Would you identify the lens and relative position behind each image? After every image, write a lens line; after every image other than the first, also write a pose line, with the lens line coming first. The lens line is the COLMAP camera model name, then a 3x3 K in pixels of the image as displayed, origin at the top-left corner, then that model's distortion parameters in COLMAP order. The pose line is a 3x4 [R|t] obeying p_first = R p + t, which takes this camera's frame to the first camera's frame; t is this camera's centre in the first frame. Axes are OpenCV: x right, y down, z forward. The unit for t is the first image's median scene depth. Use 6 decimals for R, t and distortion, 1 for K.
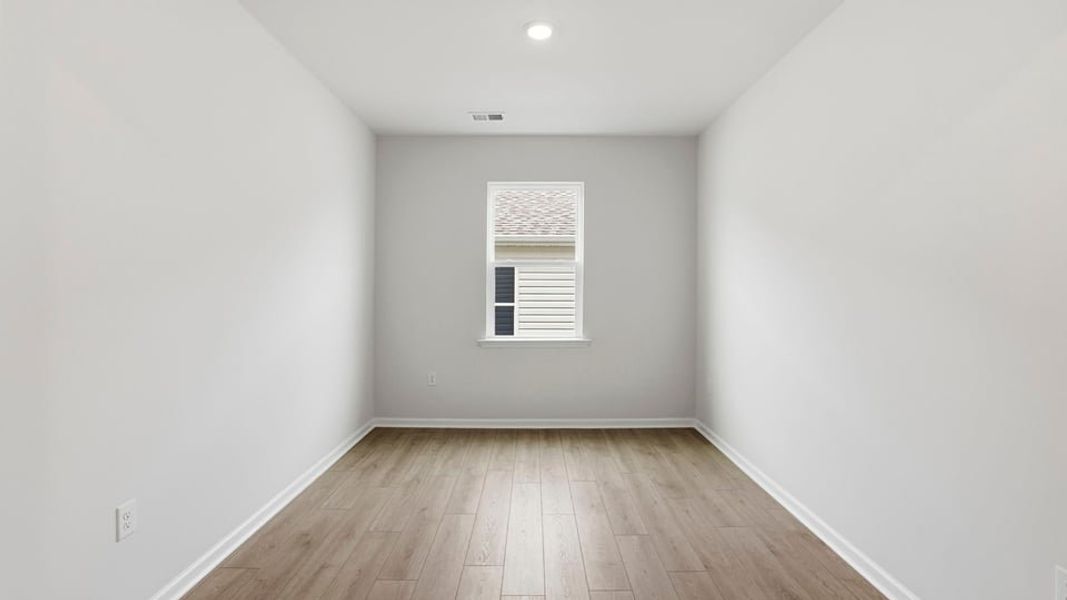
lens RADIAL K [[502.2, 0, 533.5], [0, 502.2, 300.0], [0, 0, 1]] dist [0.001180, 0.000279]
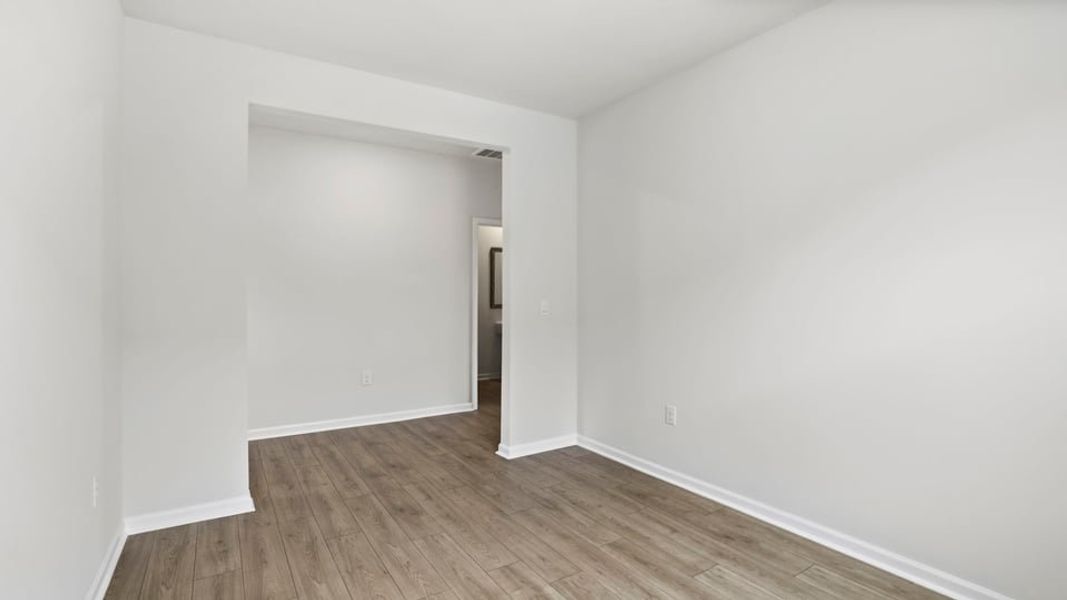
lens RADIAL K [[502.2, 0, 533.5], [0, 502.2, 300.0], [0, 0, 1]] dist [0.001180, 0.000279]
pose [[-0.845114, -0.000433, -0.534586, 0.475579], [-0.017036, 0.999514, 0.026123, -0.022857], [0.534315, 0.031184, -0.844710, 1.791785]]
